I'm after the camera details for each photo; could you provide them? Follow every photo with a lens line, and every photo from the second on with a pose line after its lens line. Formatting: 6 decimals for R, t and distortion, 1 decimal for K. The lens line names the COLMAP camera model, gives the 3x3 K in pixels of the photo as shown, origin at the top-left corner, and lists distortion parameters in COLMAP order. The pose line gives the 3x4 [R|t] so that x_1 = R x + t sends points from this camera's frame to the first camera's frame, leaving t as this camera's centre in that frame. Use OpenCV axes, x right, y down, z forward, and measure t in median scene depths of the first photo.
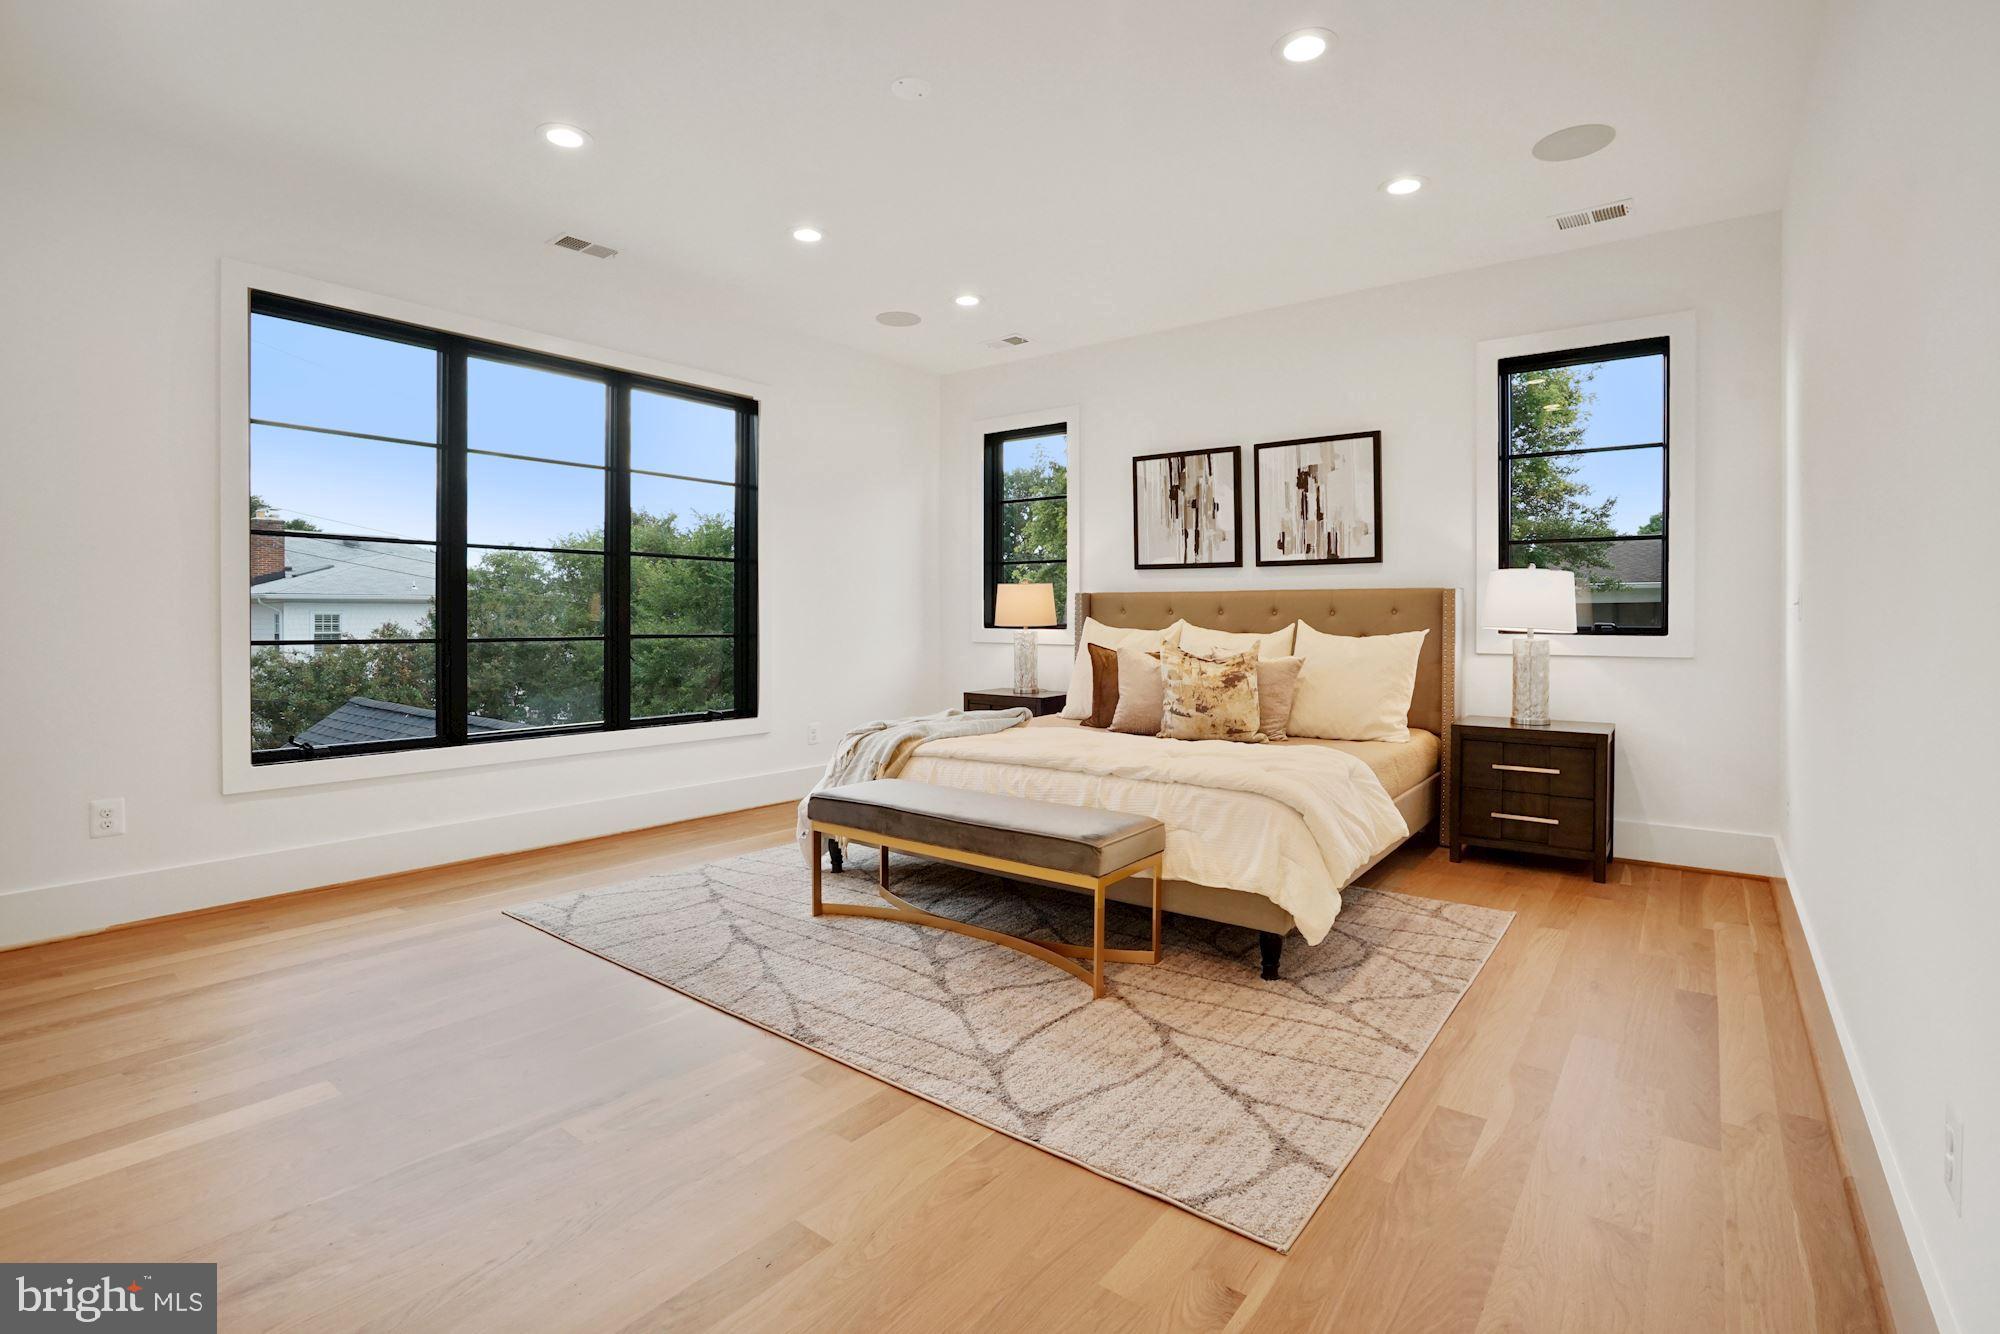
lens RADIAL K [[932.3, 0, 974.8], [0, 932.3, 614.3], [0, 0, 1]] dist [-0.046155, 0.013641]
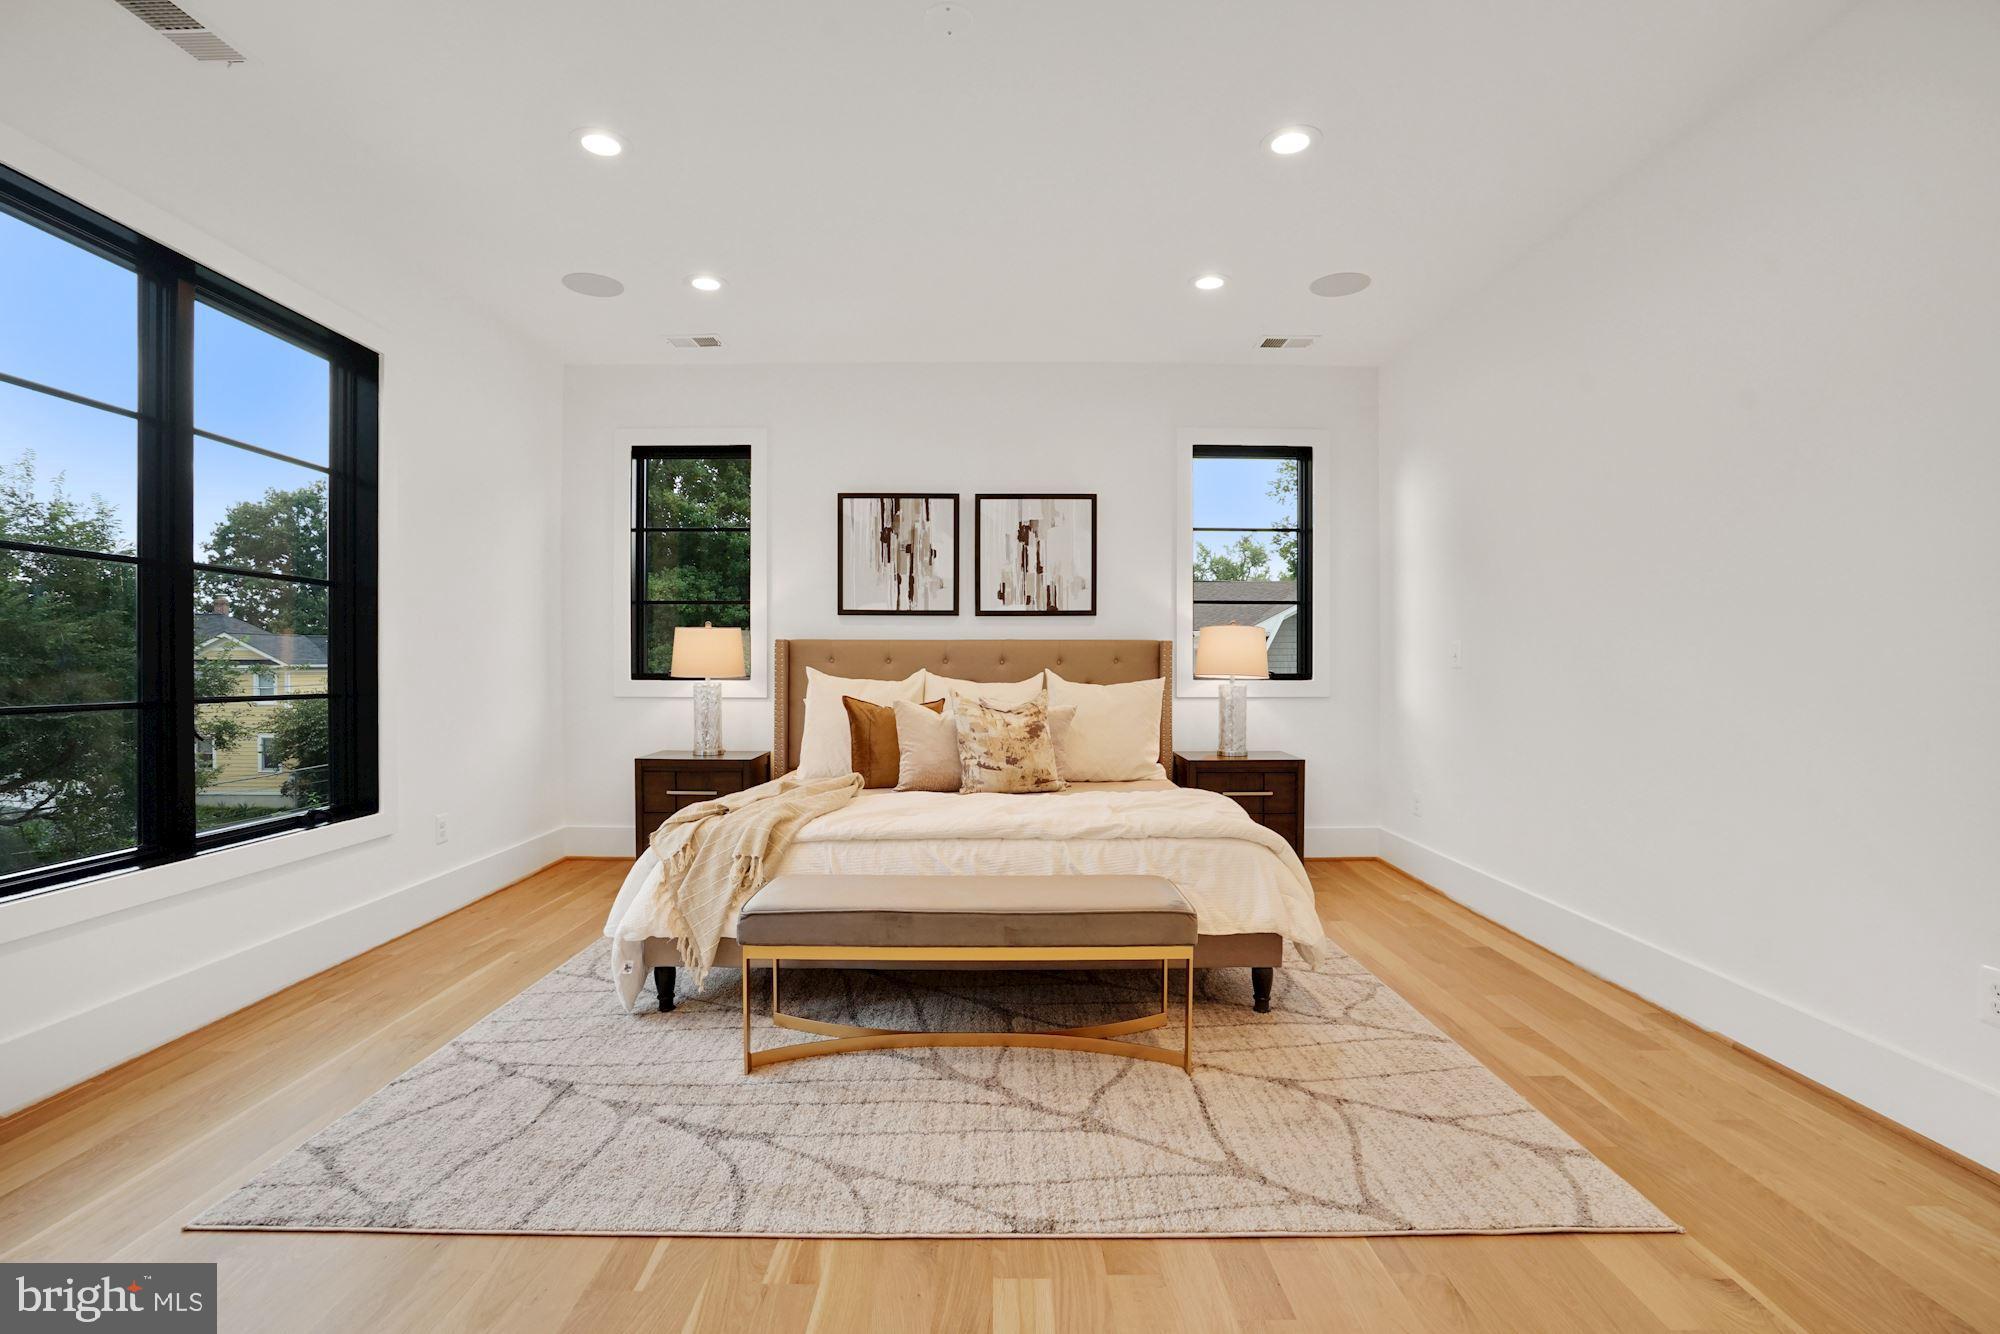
lens RADIAL K [[932.3, 0, 1006.0], [0, 932.3, 661.2], [0, 0, 1]] dist [-0.046155, 0.013641]
pose [[0.782641, -0.001978, 0.622471, -0.381078], [-0.000162, 0.999994, 0.003381, -0.006983], [-0.622474, -0.002747, 0.782636, 0.237371]]
